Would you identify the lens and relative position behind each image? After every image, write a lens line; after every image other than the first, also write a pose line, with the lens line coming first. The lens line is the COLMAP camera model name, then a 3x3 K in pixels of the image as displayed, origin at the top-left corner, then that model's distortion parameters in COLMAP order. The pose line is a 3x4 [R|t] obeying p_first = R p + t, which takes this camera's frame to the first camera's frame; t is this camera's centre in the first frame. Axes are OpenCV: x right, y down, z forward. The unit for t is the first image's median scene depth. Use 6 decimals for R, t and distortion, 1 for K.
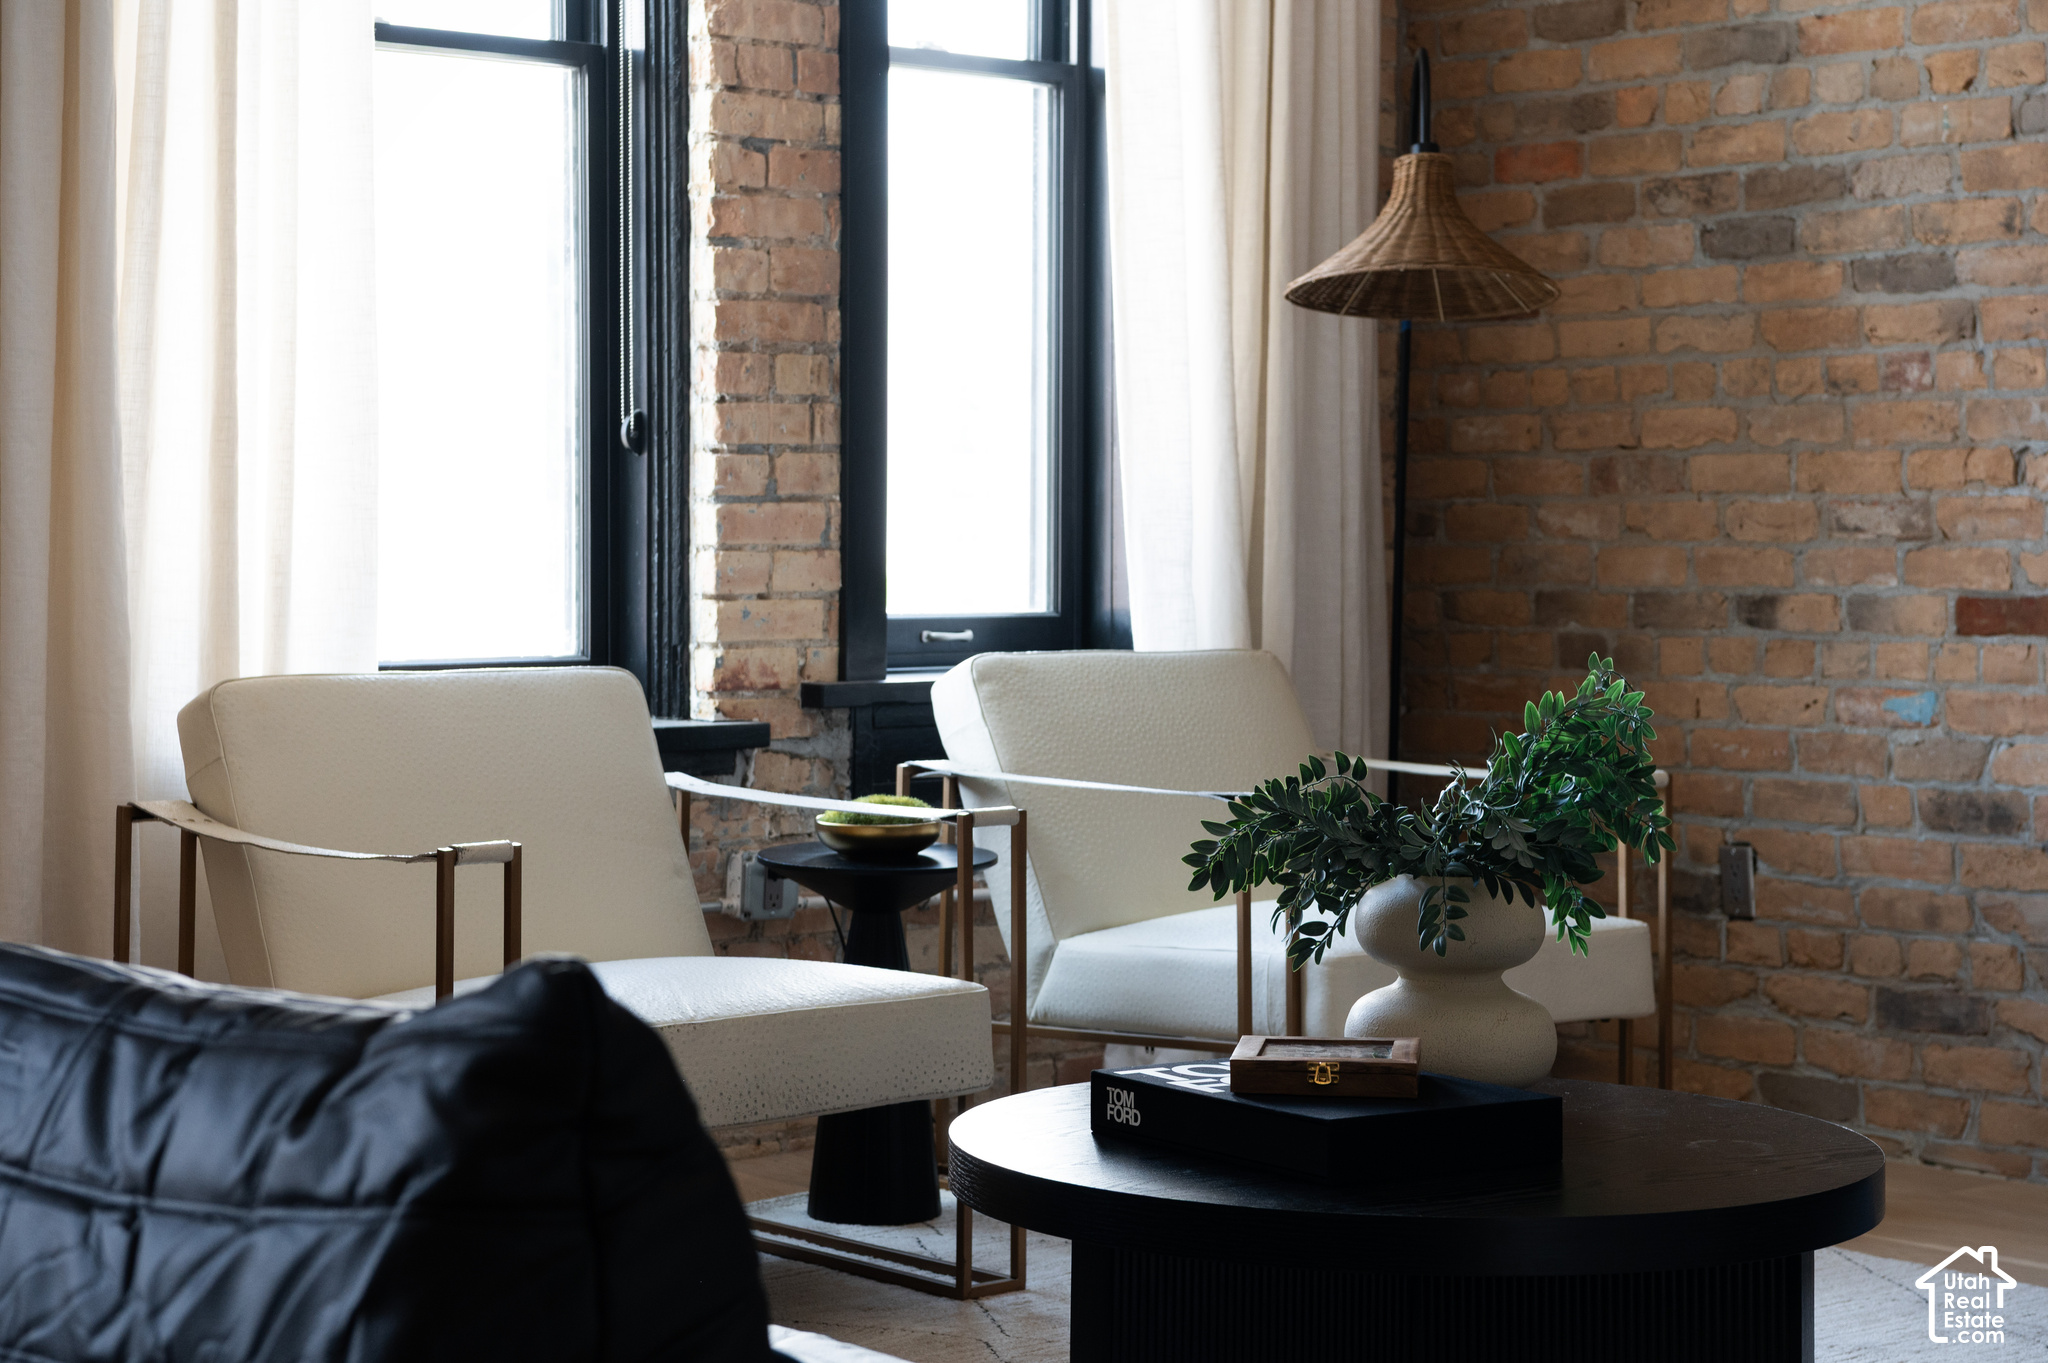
lens RADIAL K [[4021.2, 0, 1026.2], [0, 4021.2, 497.1], [0, 0, 1]] dist [0.194882, 0.000000]
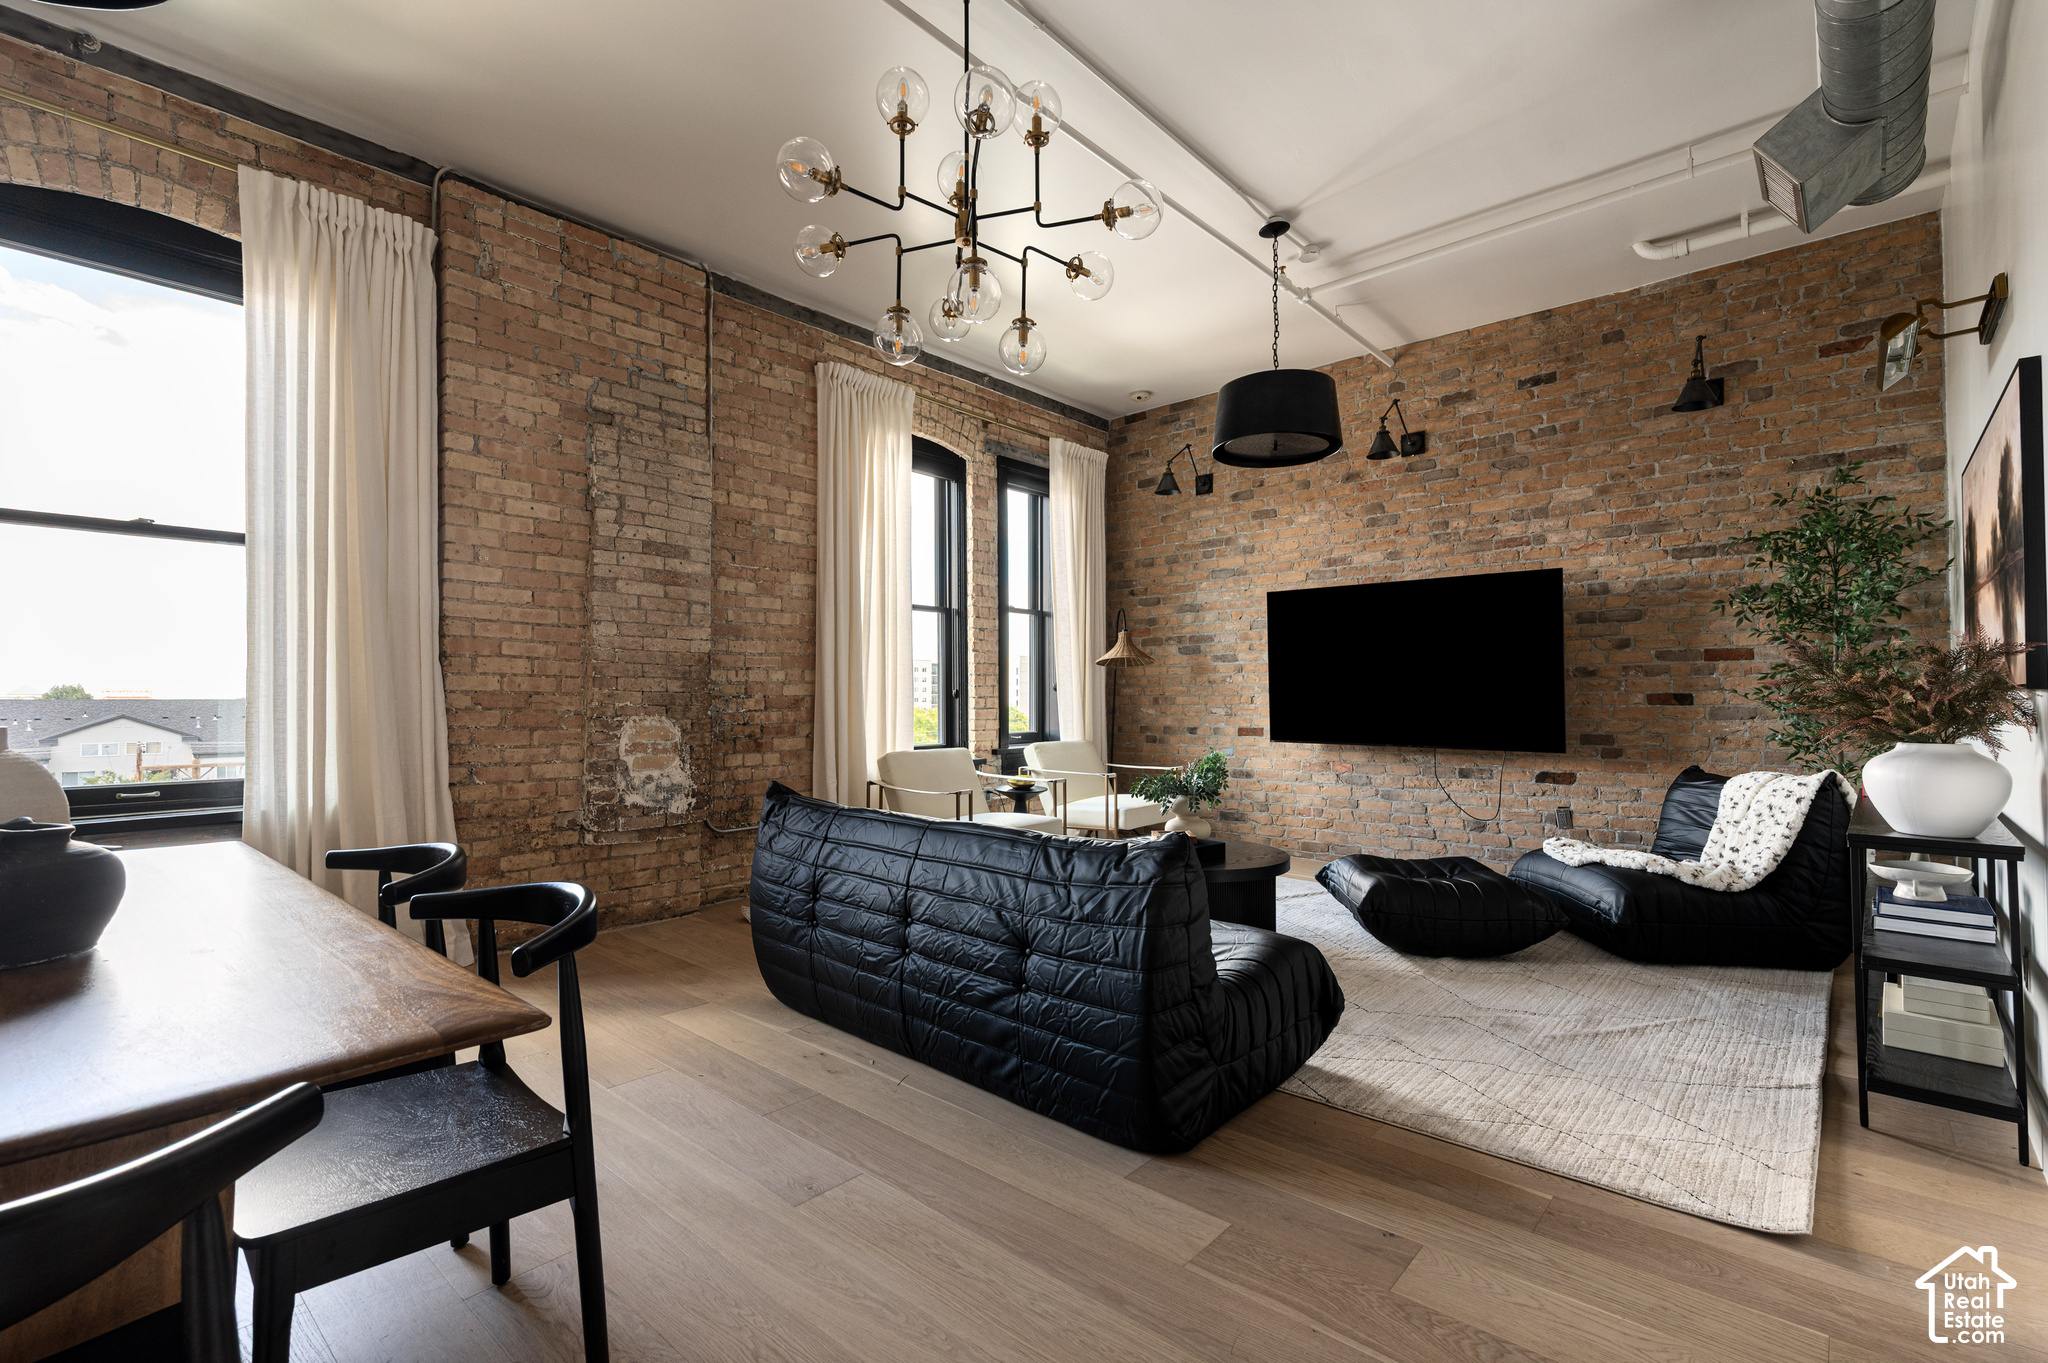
lens RADIAL K [[913.0, 0, 1024.6], [0, 913.0, 684.3], [0, 0, 1]] dist [0.016890, -0.005336]
pose [[0.993109, -0.002844, 0.117158, -0.137240], [0.003965, 0.999949, -0.009336, -0.016439], [-0.117126, 0.009736, 0.993069, -0.014461]]
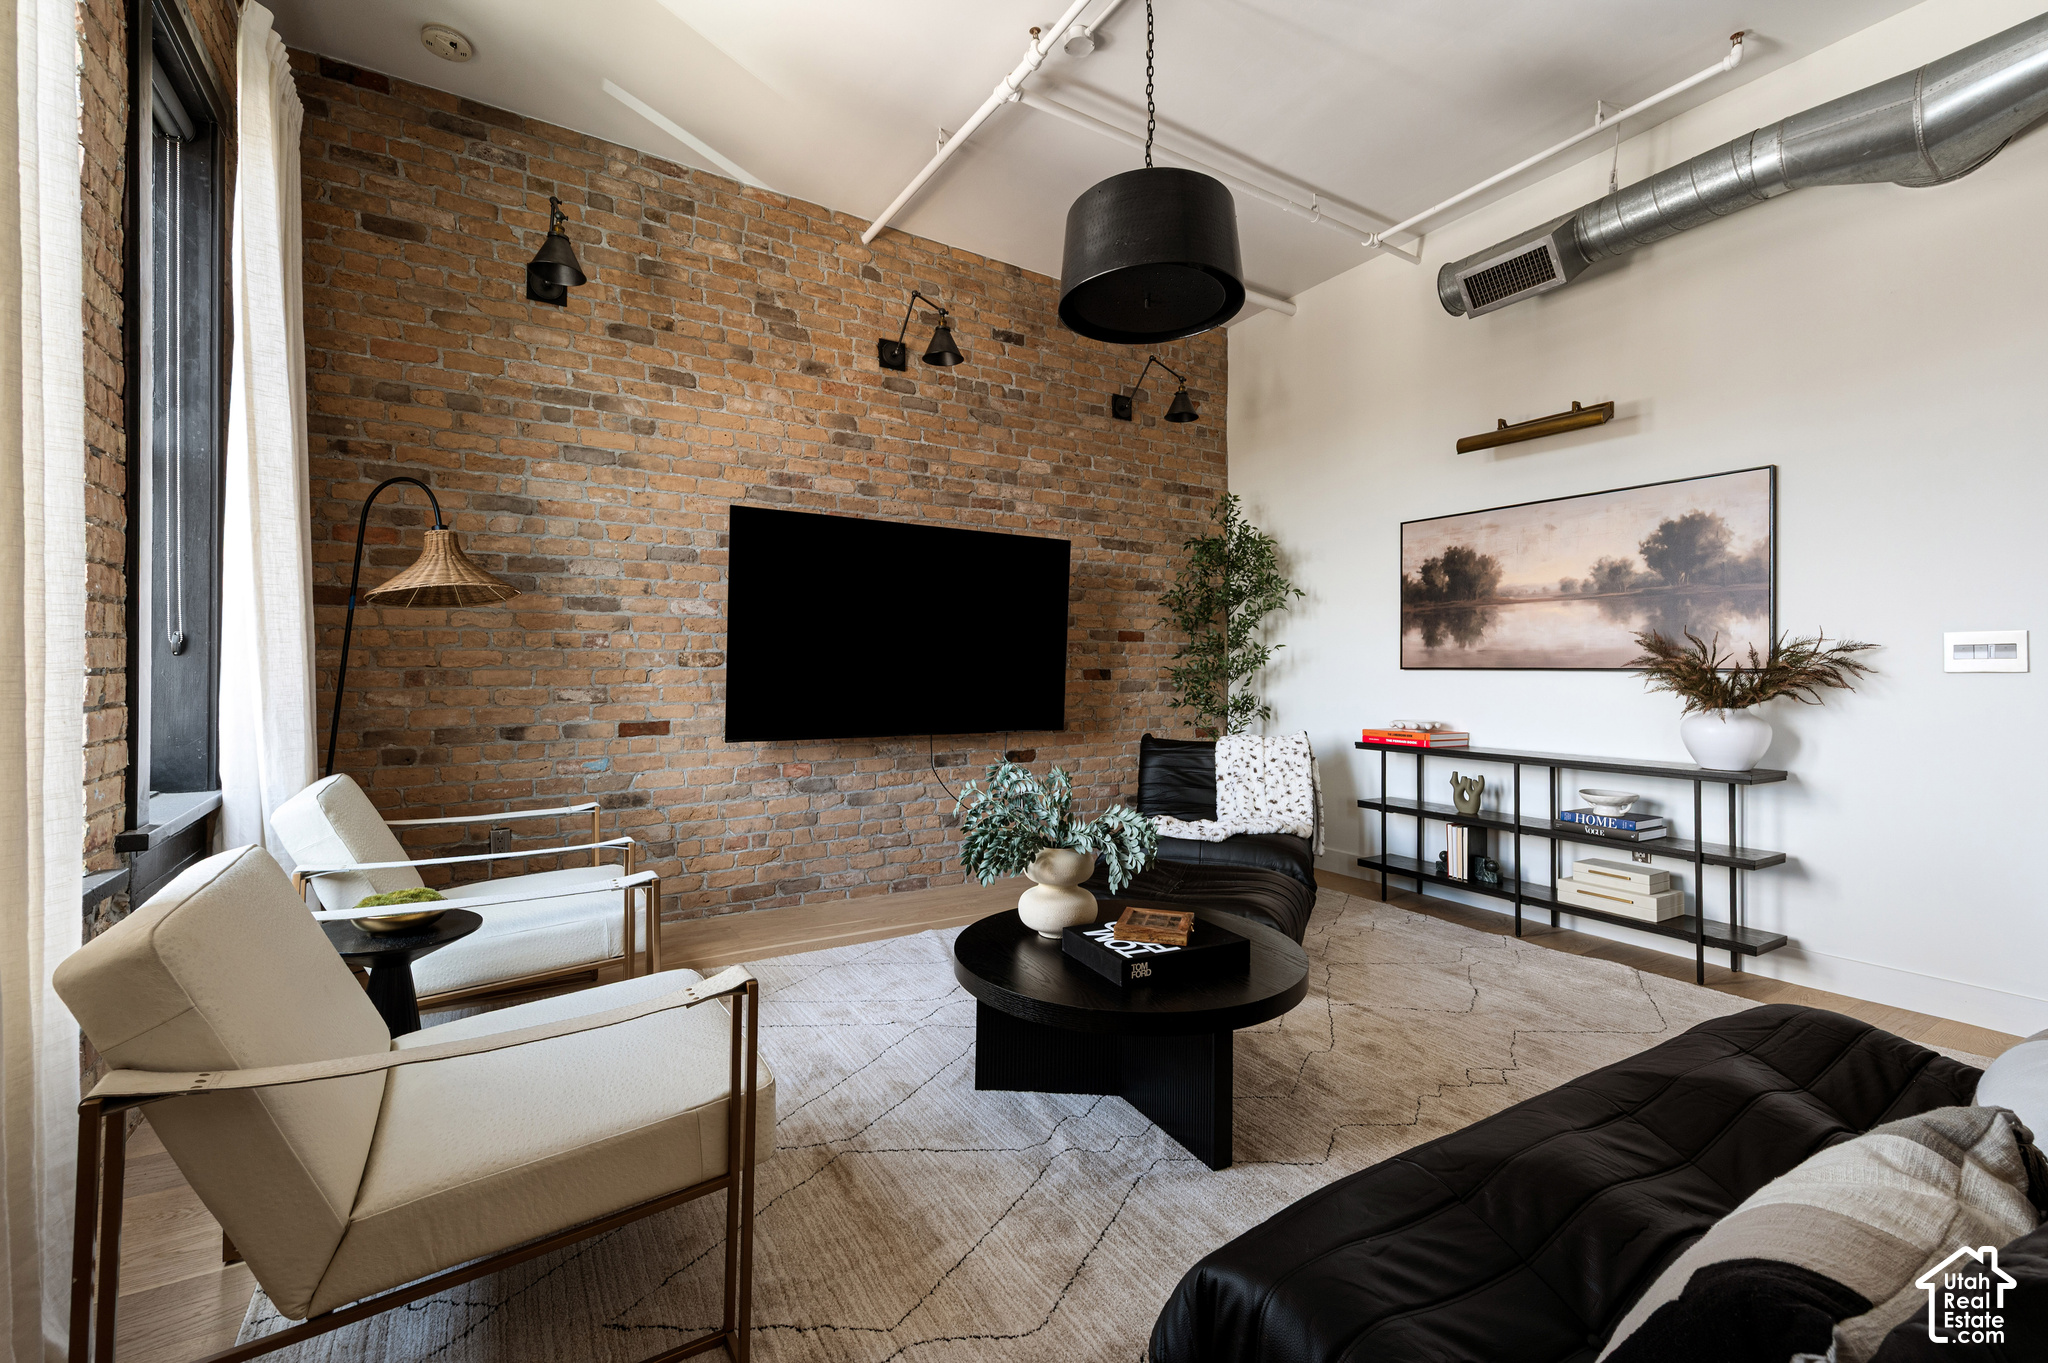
lens RADIAL K [[865.0, 0, 1038.5], [0, 865.0, 663.4], [0, 0, 1]] dist [0.012081, -0.000389]
pose [[0.156109, 0.004314, 0.987730, -0.307667], [-0.008573, 0.999959, -0.003012, -0.016571], [-0.987703, -0.007998, 0.156140, 0.625198]]
